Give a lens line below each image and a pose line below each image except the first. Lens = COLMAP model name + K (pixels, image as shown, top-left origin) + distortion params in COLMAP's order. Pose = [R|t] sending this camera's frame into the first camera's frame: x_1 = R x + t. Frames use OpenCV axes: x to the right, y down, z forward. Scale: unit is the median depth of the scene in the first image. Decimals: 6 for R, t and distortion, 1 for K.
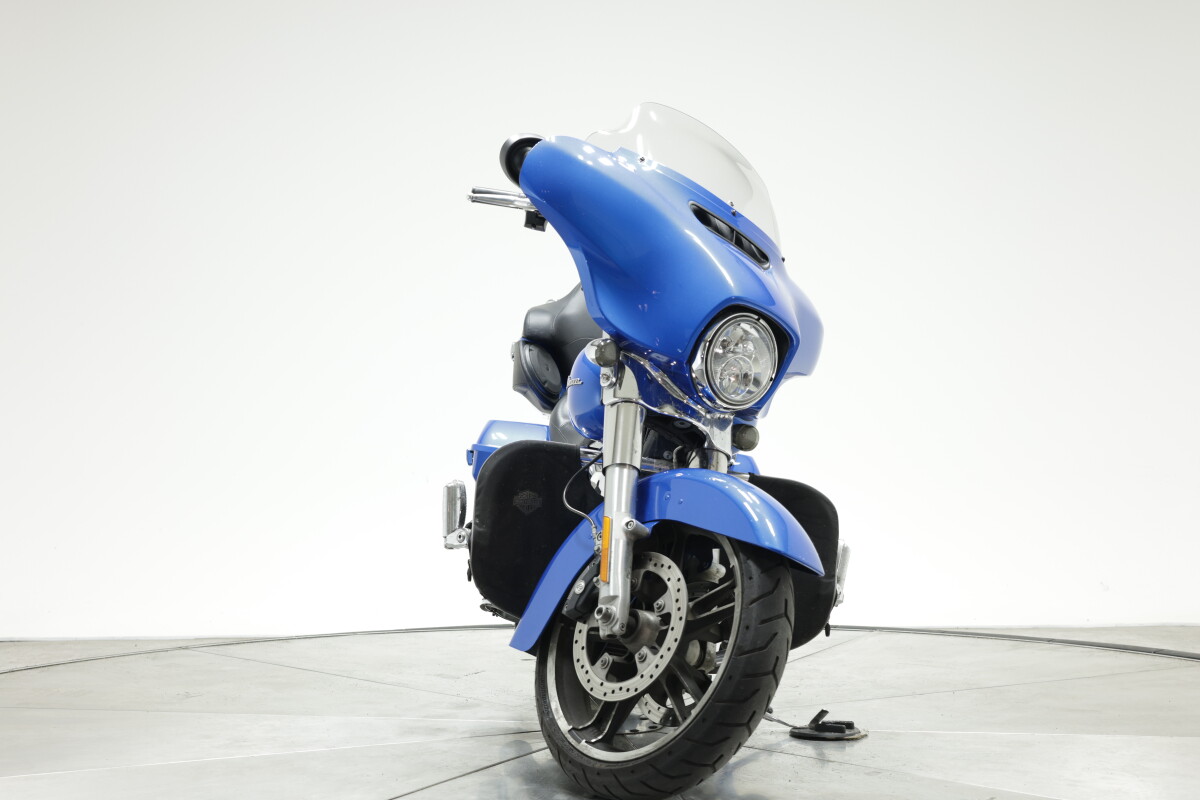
lens RADIAL K [[1657.5, 0, 564.9], [0, 1657.5, 403.2], [0, 0, 1]] dist [-0.030073, 0.037111]
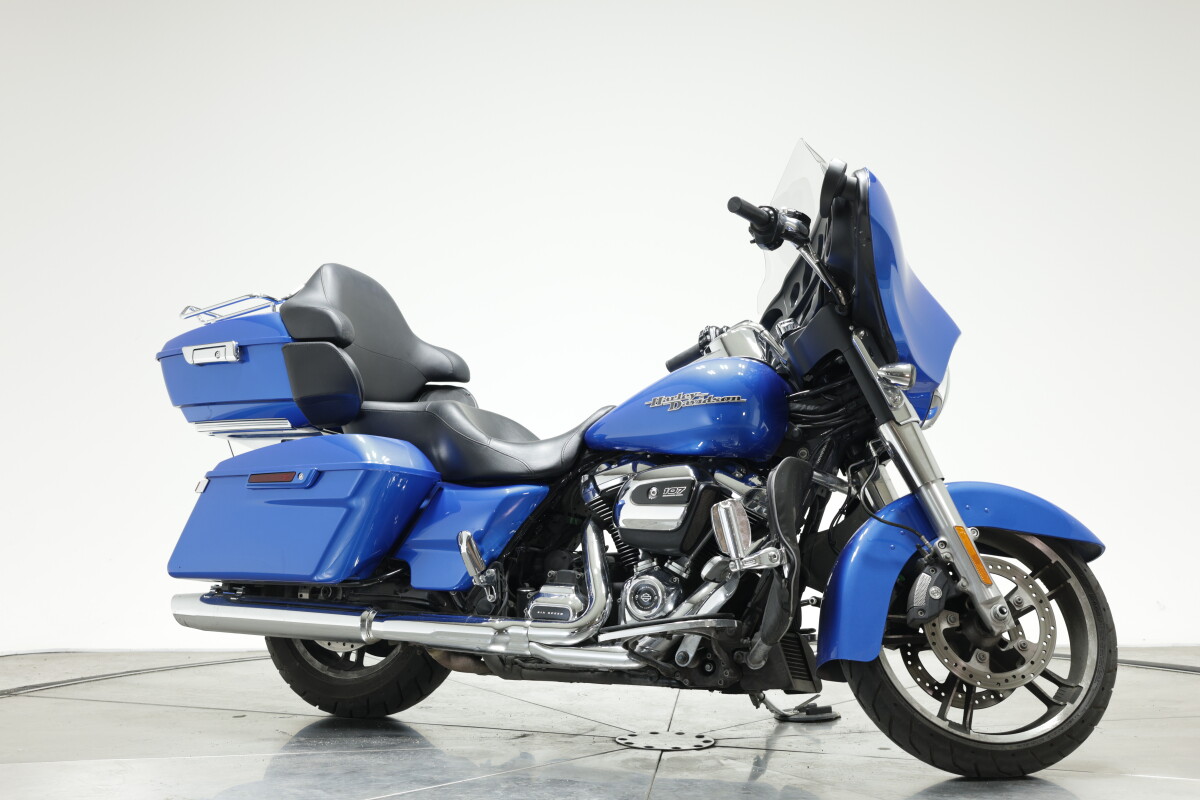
lens RADIAL K [[1657.5, 0, 564.9], [0, 1657.5, 403.2], [0, 0, 1]] dist [-0.030073, 0.037111]
pose [[0.521631, 0.018369, 0.852973, -1.056435], [-0.015944, 0.999803, -0.011781, 0.003465], [-0.853022, -0.007454, 0.521821, 0.650717]]
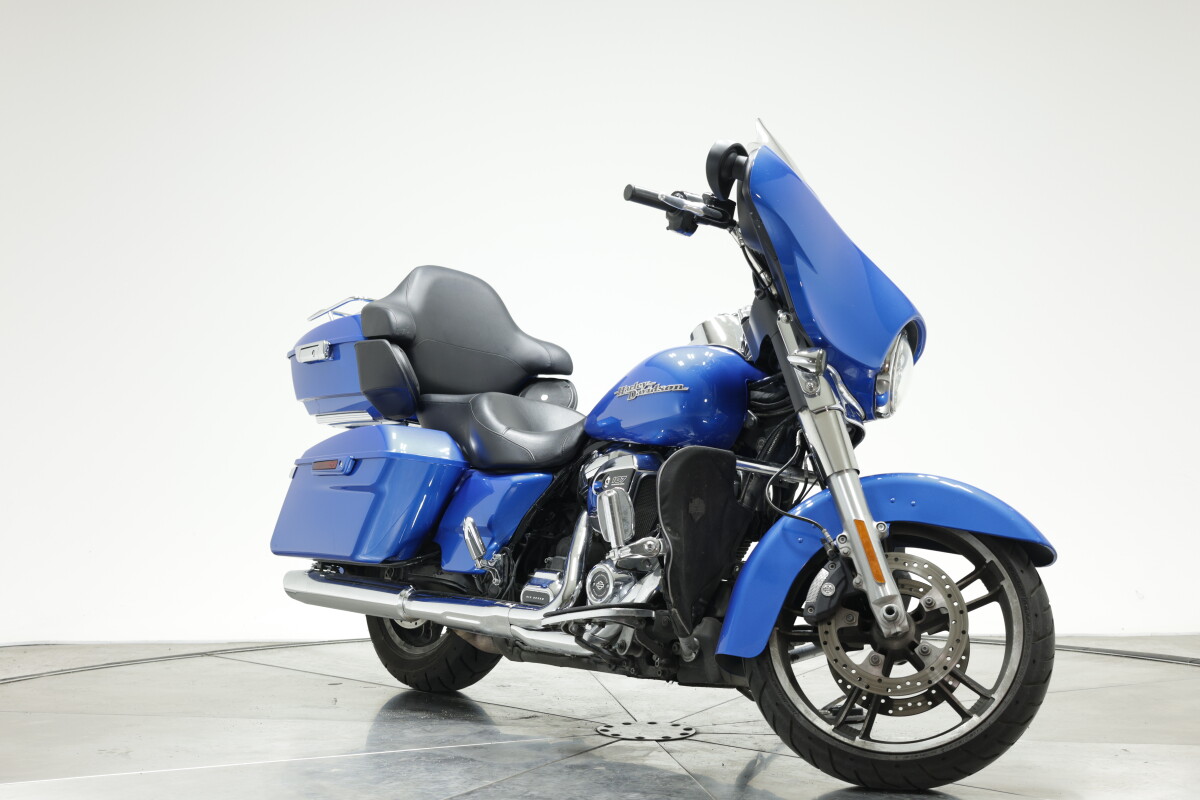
lens RADIAL K [[1657.5, 0, 564.9], [0, 1657.5, 403.2], [0, 0, 1]] dist [-0.030073, 0.037111]
pose [[0.811595, 0.011528, 0.584106, -0.734225], [-0.010877, 0.999930, -0.004621, 0.001818], [-0.584119, -0.002603, 0.811664, 0.264723]]
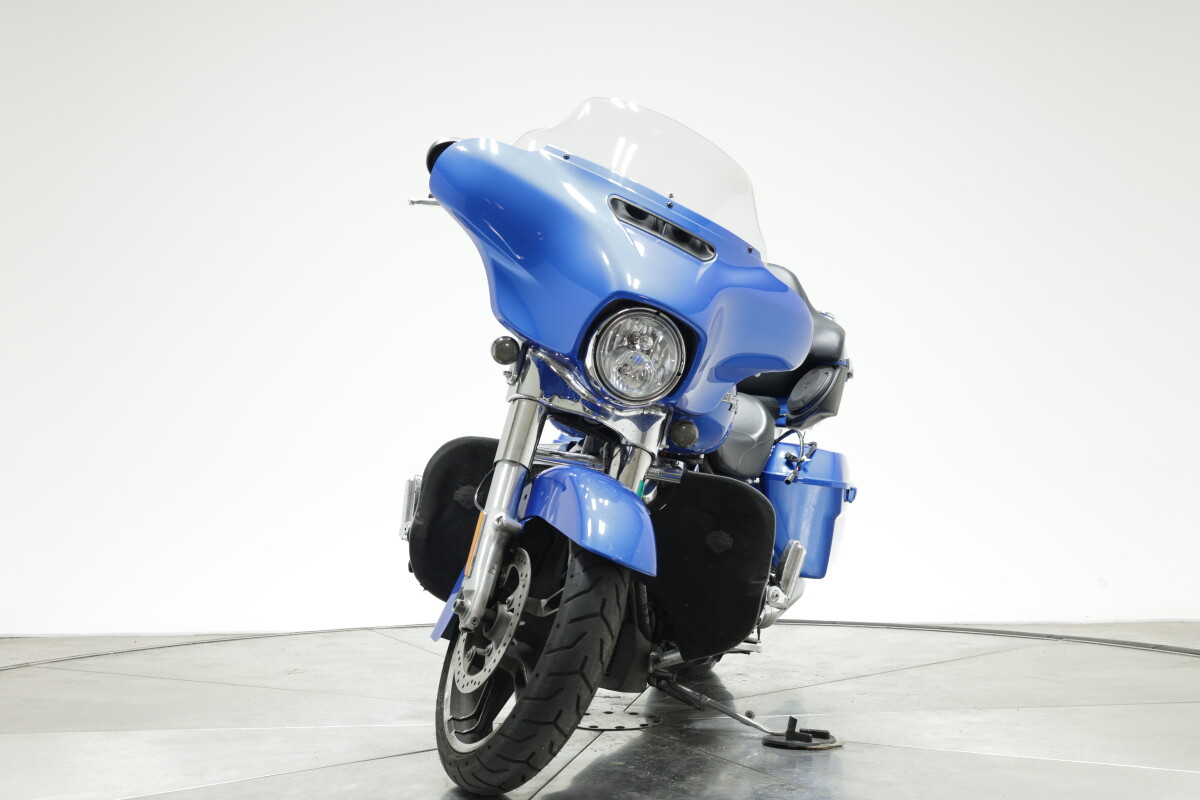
lens RADIAL K [[1657.5, 0, 564.9], [0, 1657.5, 403.2], [0, 0, 1]] dist [-0.030073, 0.037111]
pose [[0.945237, -0.004783, -0.326351, 0.405238], [0.006317, 0.999973, 0.003641, -0.001416], [0.326325, -0.005503, 0.945242, 0.058463]]
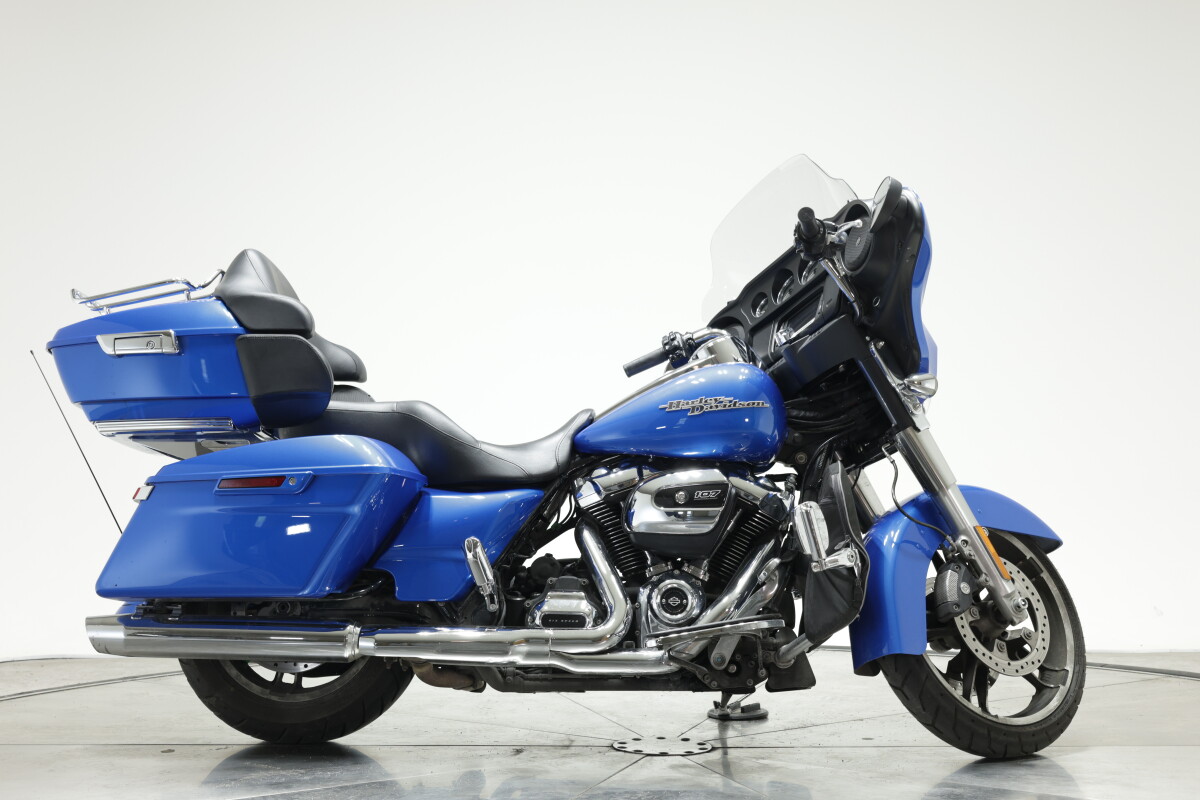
lens RADIAL K [[1657.5, 0, 564.9], [0, 1657.5, 403.2], [0, 0, 1]] dist [-0.030073, 0.037111]
pose [[0.144054, 0.032040, 0.989051, -1.196396], [-0.024572, 0.999283, -0.028792, 0.022015], [-0.989265, -0.020155, 0.144738, 1.126080]]
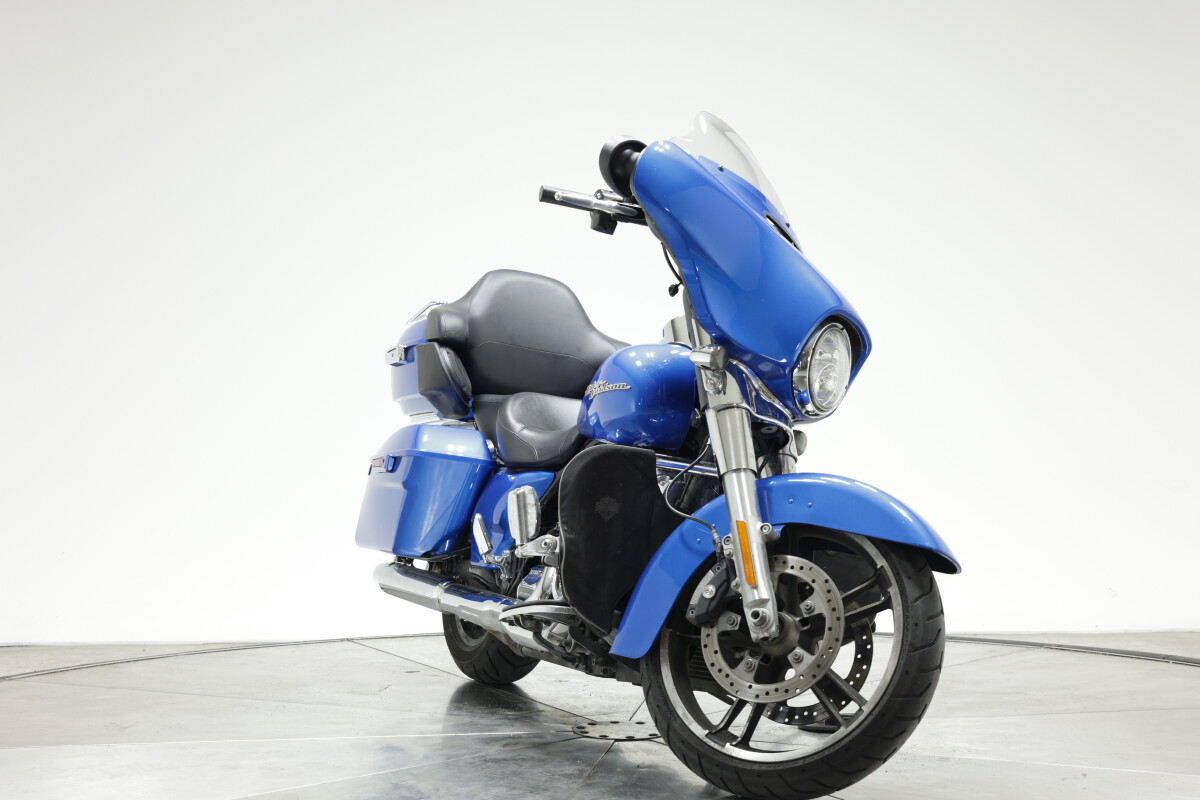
lens RADIAL K [[1657.5, 0, 564.9], [0, 1657.5, 403.2], [0, 0, 1]] dist [-0.030073, 0.037111]
pose [[0.944121, 0.007409, 0.329516, -0.410611], [-0.006595, 0.999972, -0.003589, 0.000845], [-0.329533, 0.001215, 0.944143, 0.080588]]
